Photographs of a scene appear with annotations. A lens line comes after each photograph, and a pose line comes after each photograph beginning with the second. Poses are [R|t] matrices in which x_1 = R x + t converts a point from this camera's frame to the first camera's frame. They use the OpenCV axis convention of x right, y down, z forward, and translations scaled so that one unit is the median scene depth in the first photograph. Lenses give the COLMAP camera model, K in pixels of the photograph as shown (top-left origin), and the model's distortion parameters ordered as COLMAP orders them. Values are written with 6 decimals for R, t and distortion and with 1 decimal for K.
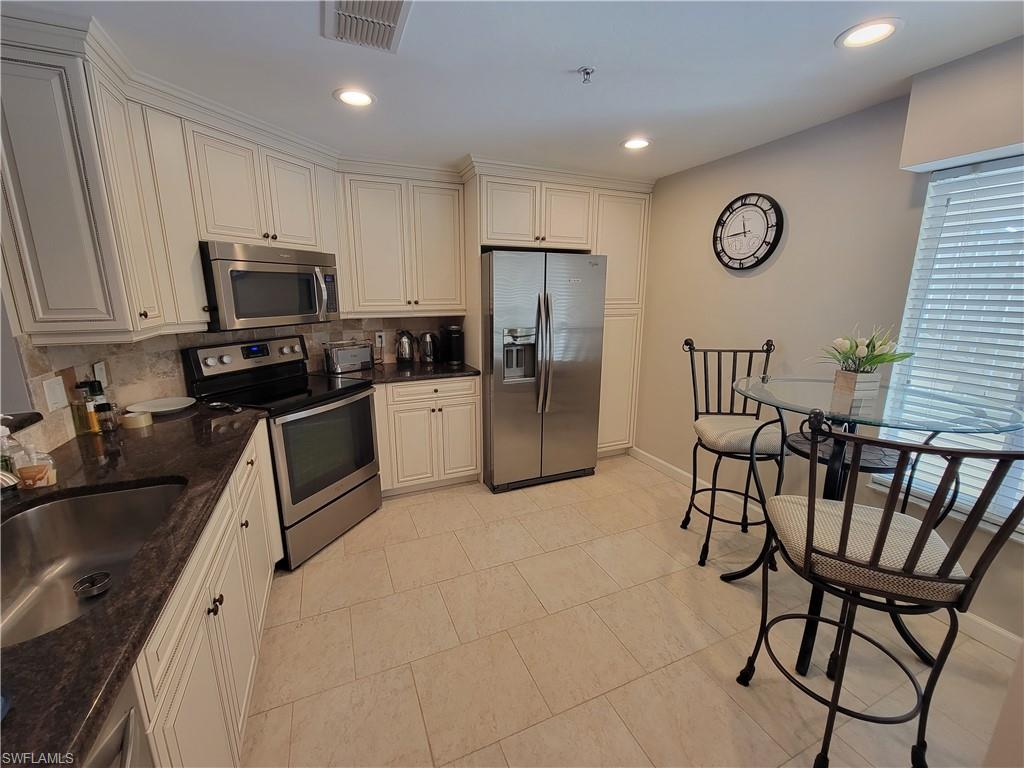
lens RADIAL K [[420.3, 0, 510.3], [0, 420.3, 381.7], [0, 0, 1]] dist [-0.002311, -0.000523]
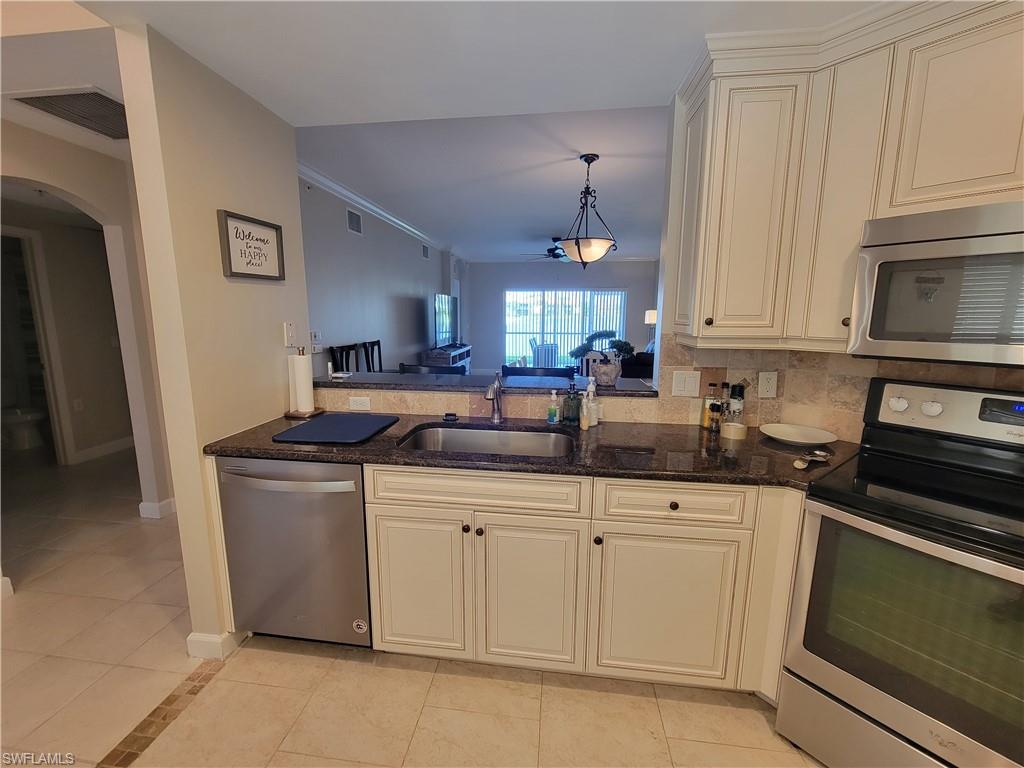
lens RADIAL K [[420.3, 0, 509.0], [0, 420.3, 381.3], [0, 0, 1]] dist [-0.002311, -0.000523]
pose [[-0.518505, 0.134897, -0.844367, 0.071874], [-0.182957, 0.947106, 0.263660, -0.068038], [0.835272, 0.291192, -0.466399, 0.373738]]
